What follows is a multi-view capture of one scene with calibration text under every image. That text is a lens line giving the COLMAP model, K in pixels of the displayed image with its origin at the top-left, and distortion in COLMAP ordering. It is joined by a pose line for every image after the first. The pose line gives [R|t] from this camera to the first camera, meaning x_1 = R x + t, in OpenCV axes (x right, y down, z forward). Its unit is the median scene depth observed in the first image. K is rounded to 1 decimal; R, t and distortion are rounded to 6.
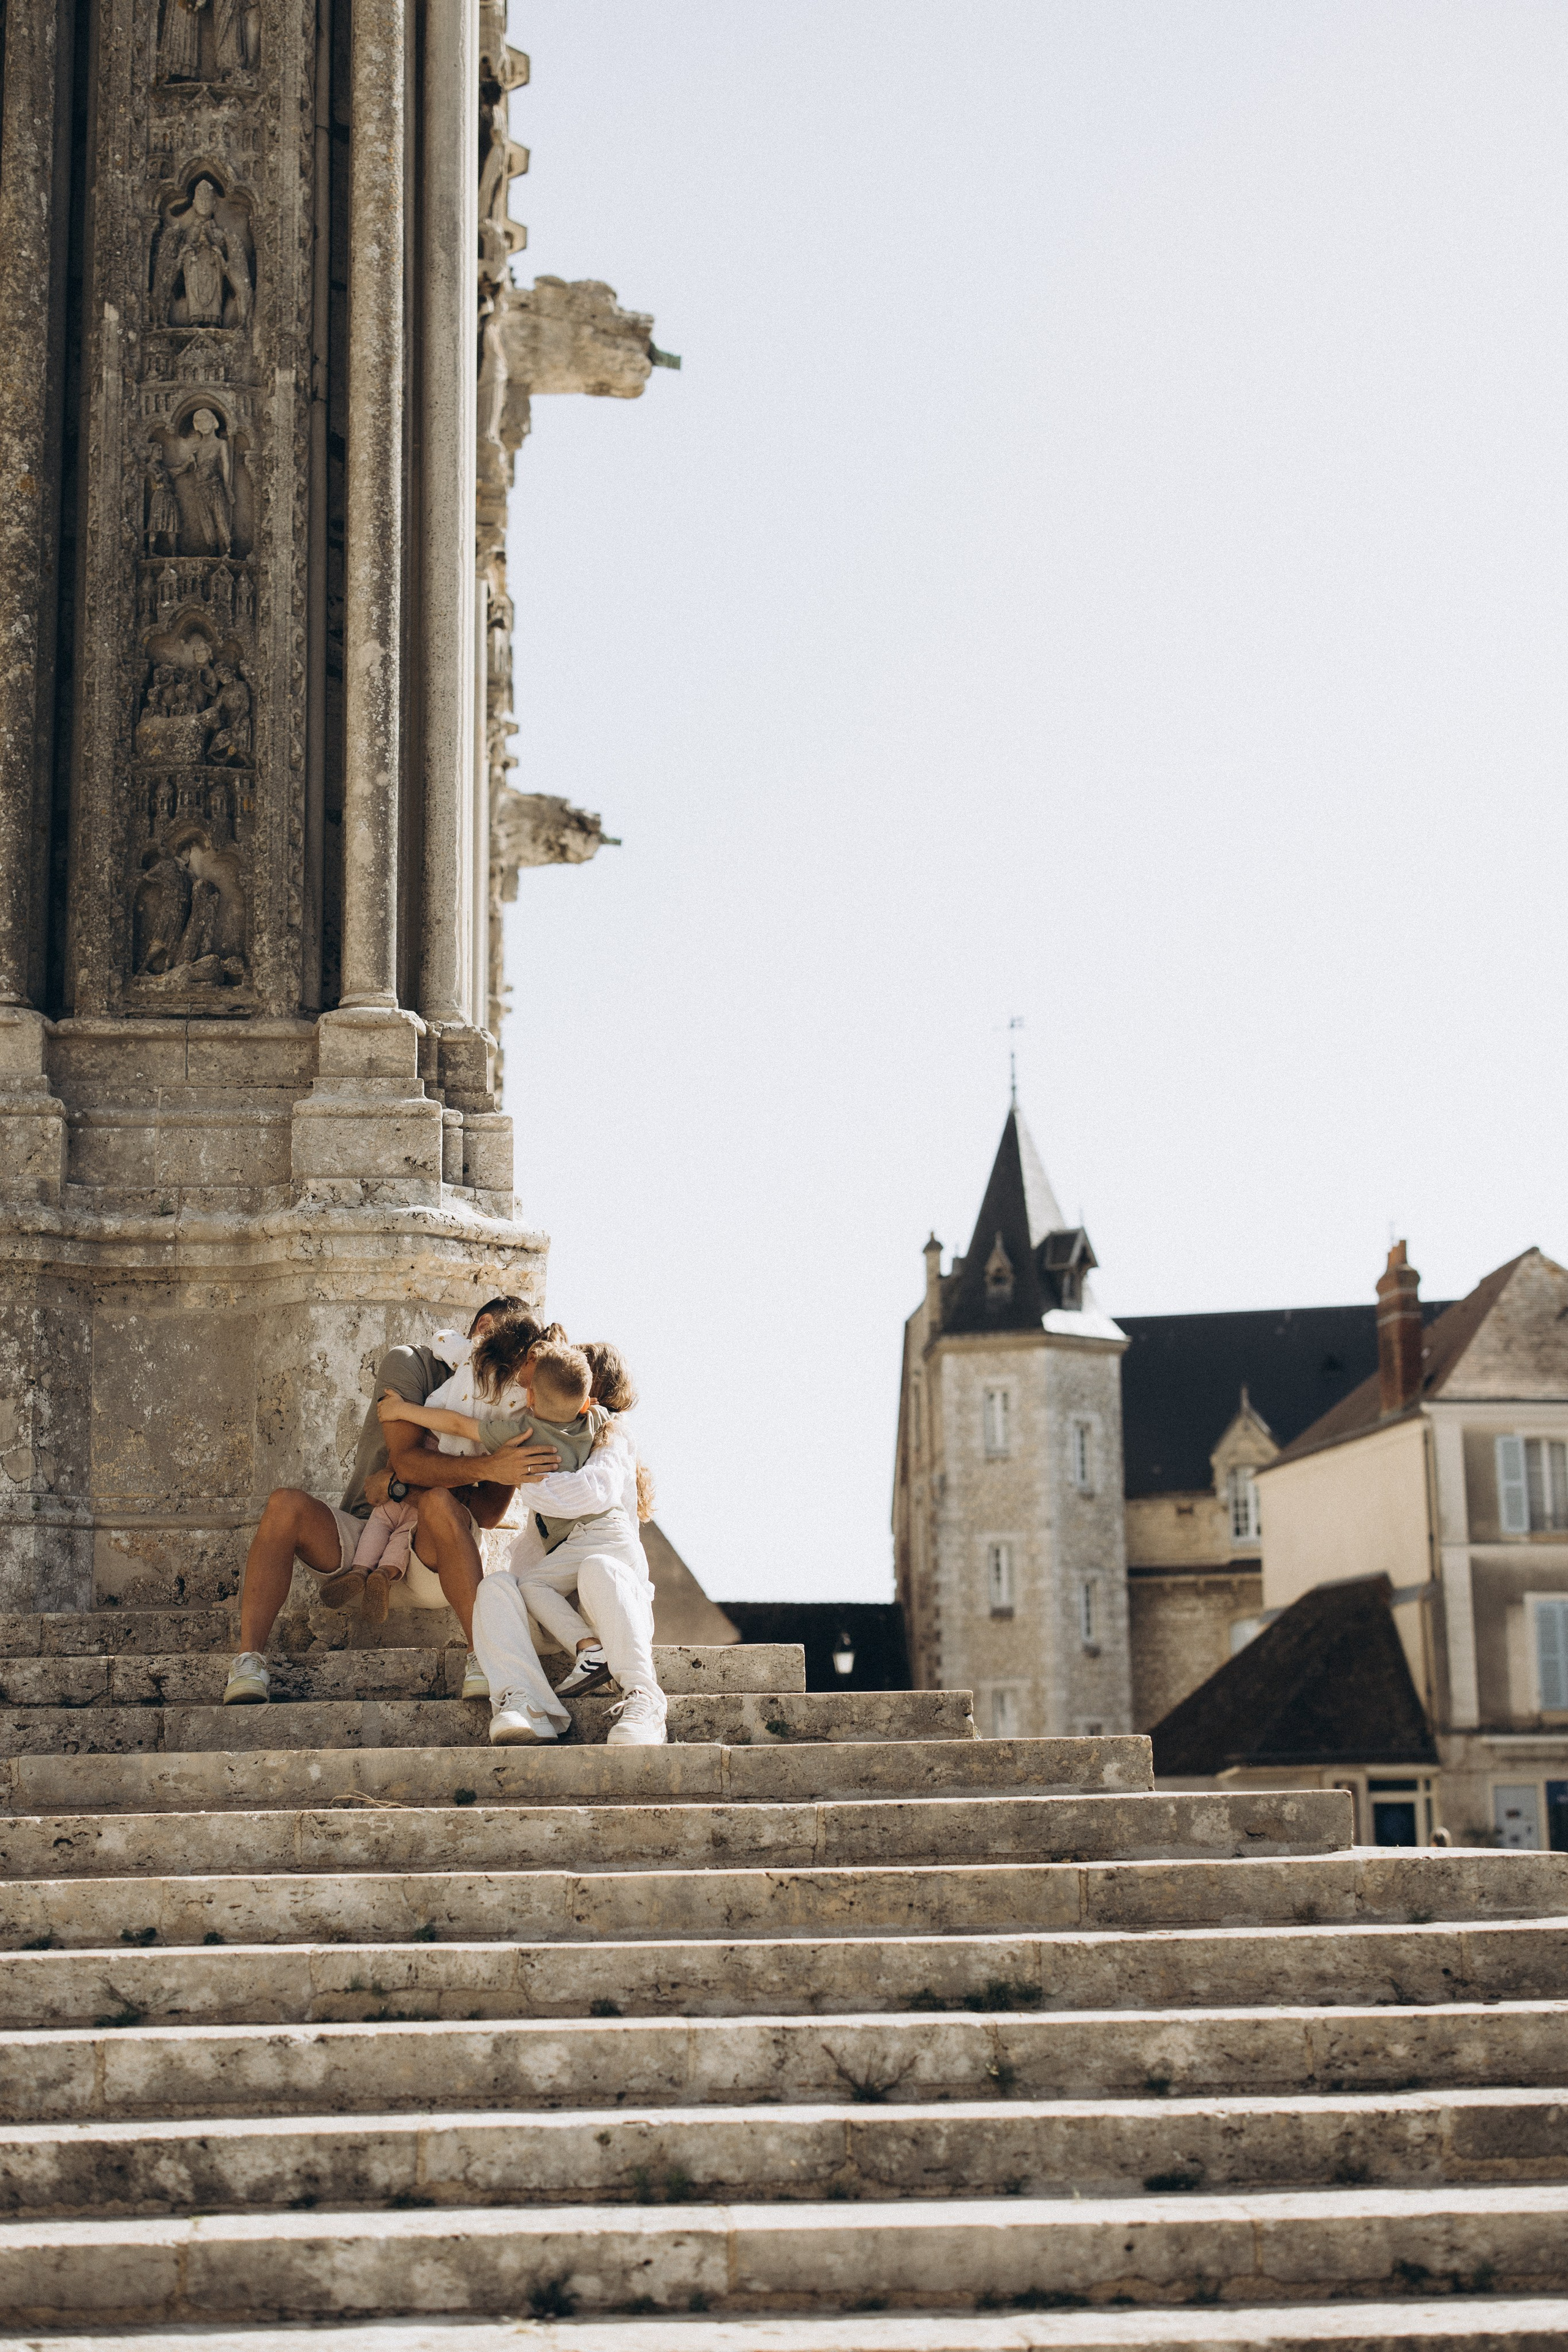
lens RADIAL K [[3414.2, 0, 778.8], [0, 3414.2, 1168.1], [0, 0, 1]] dist [0.005838, 0.087311]
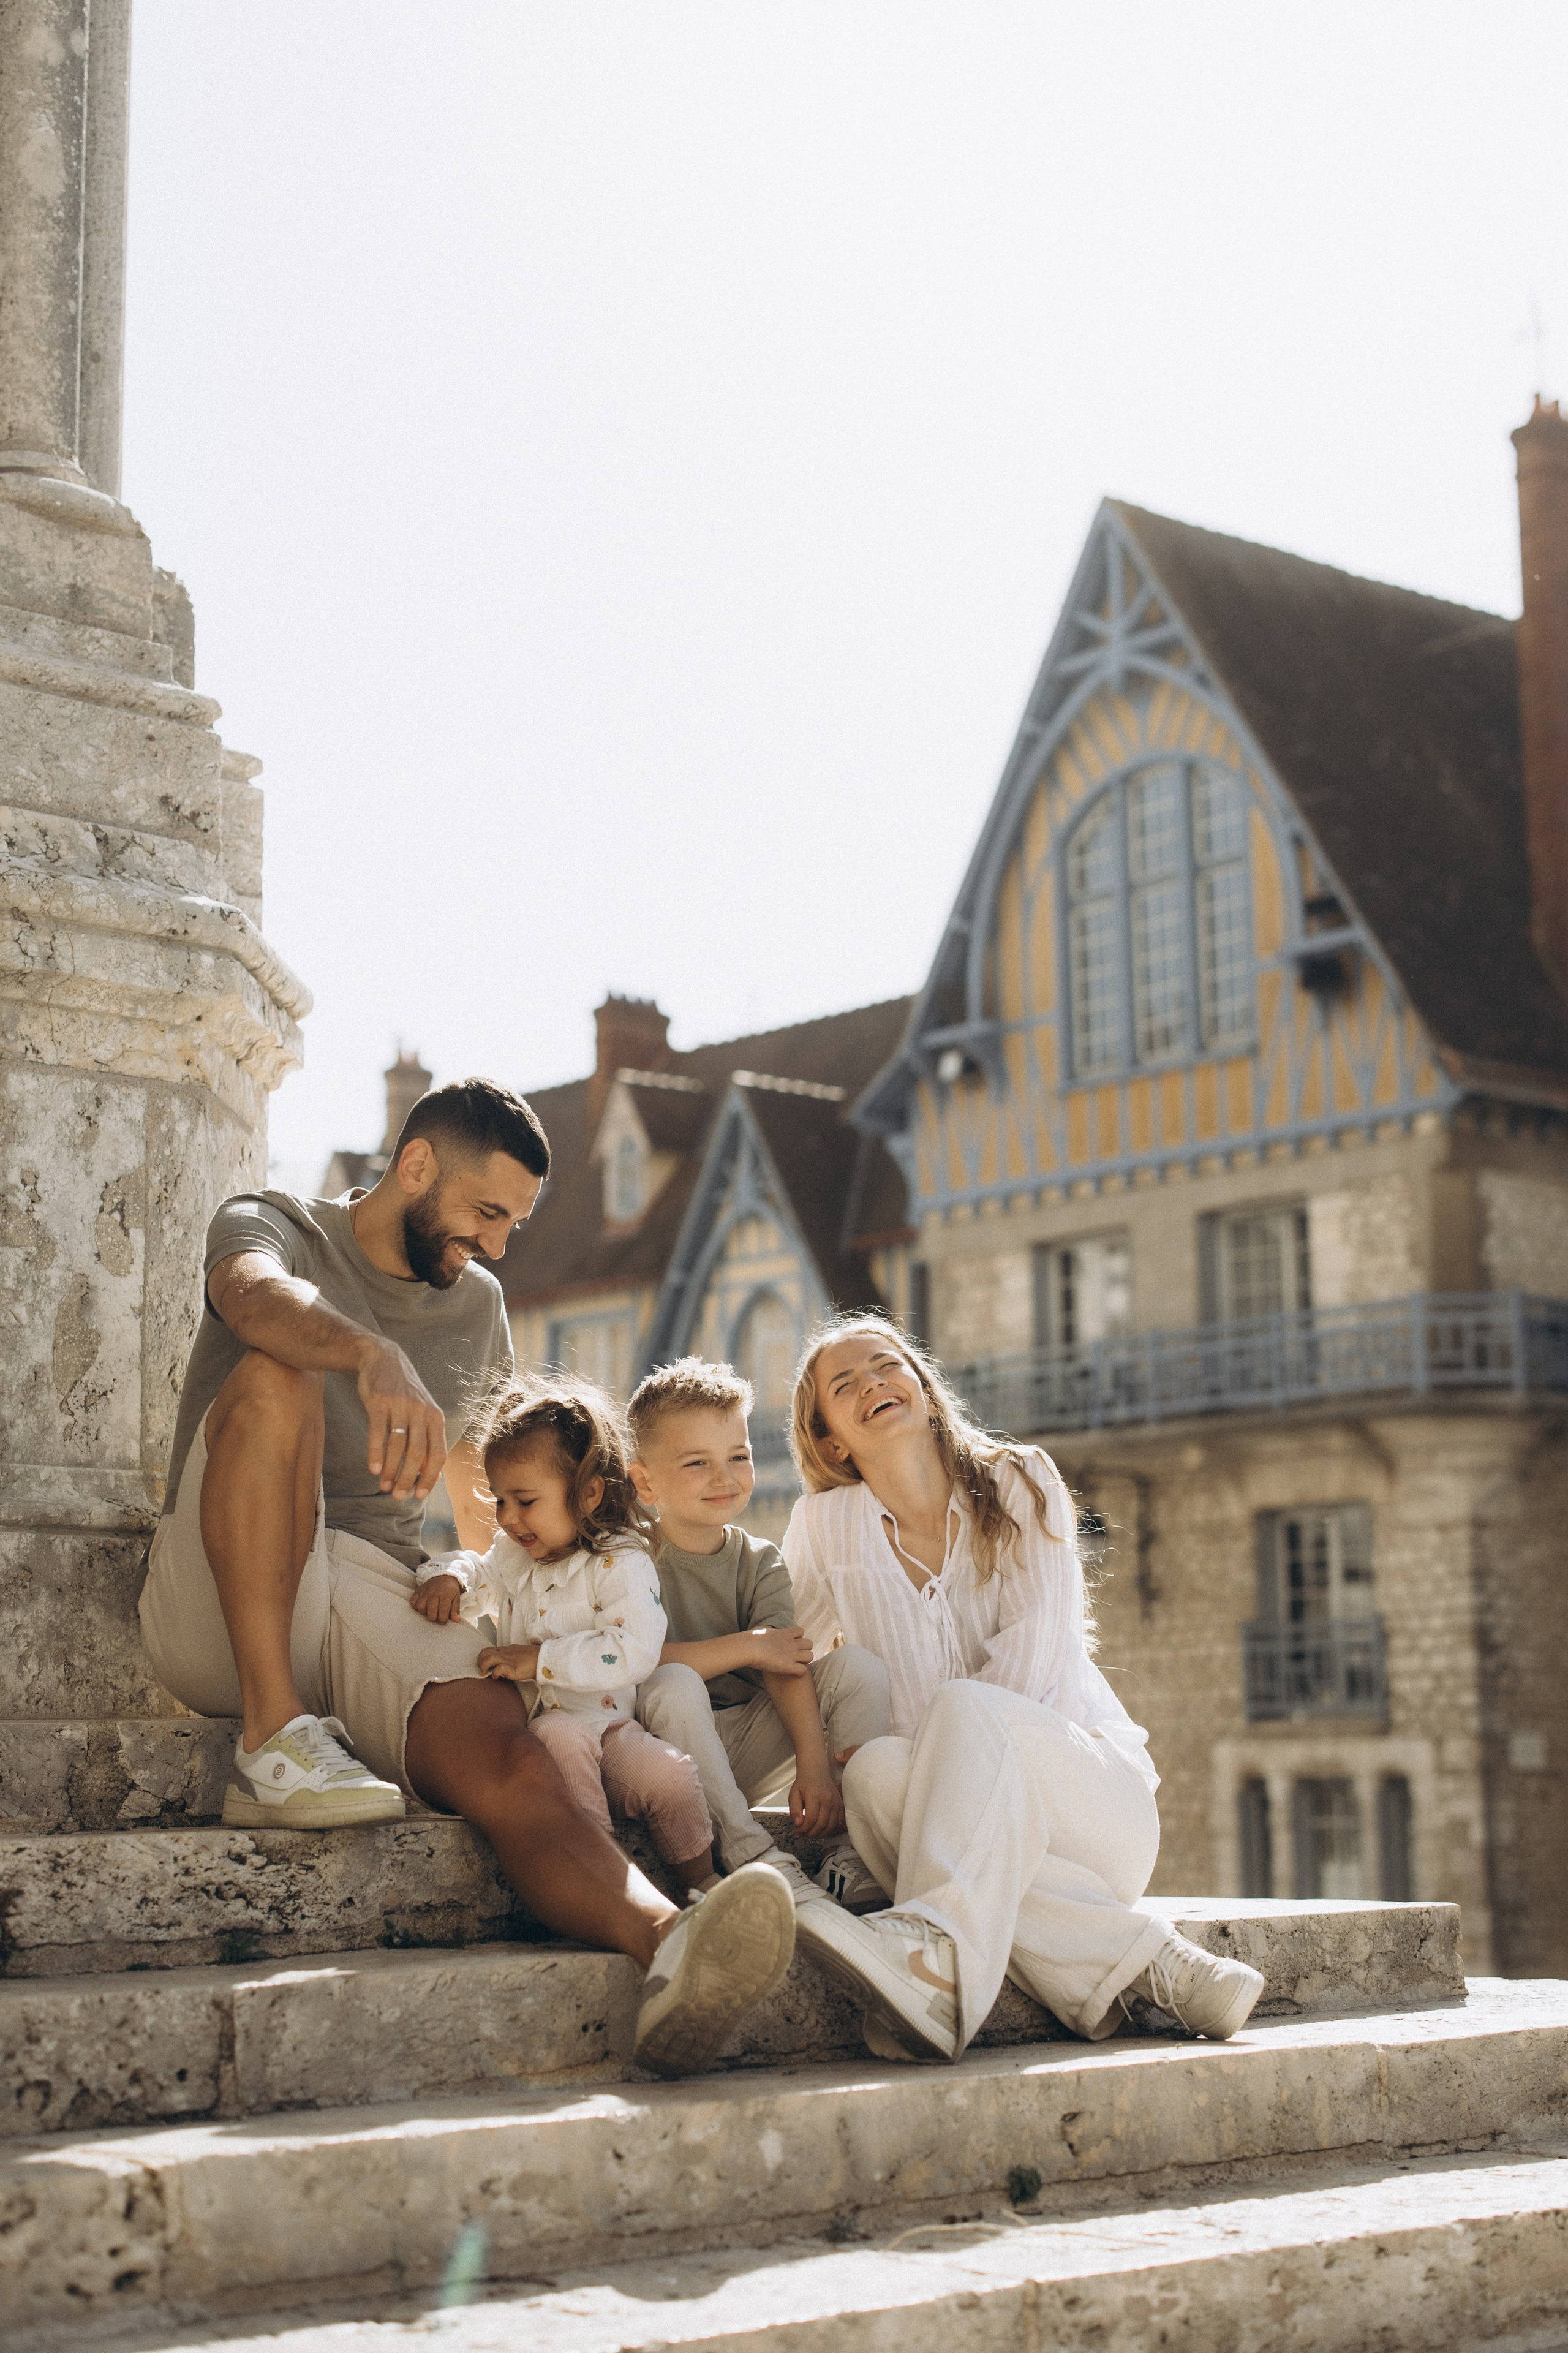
lens RADIAL K [[3528.6, 0, 812.5], [0, 3528.6, 1169.5], [0, 0, 1]] dist [0.012208, 0.062096]
pose [[0.790303, 0.108437, 0.603045, -0.342526], [-0.111352, 0.993244, -0.032671, 0.057645], [-0.602514, -0.041330, 0.797038, 0.542152]]
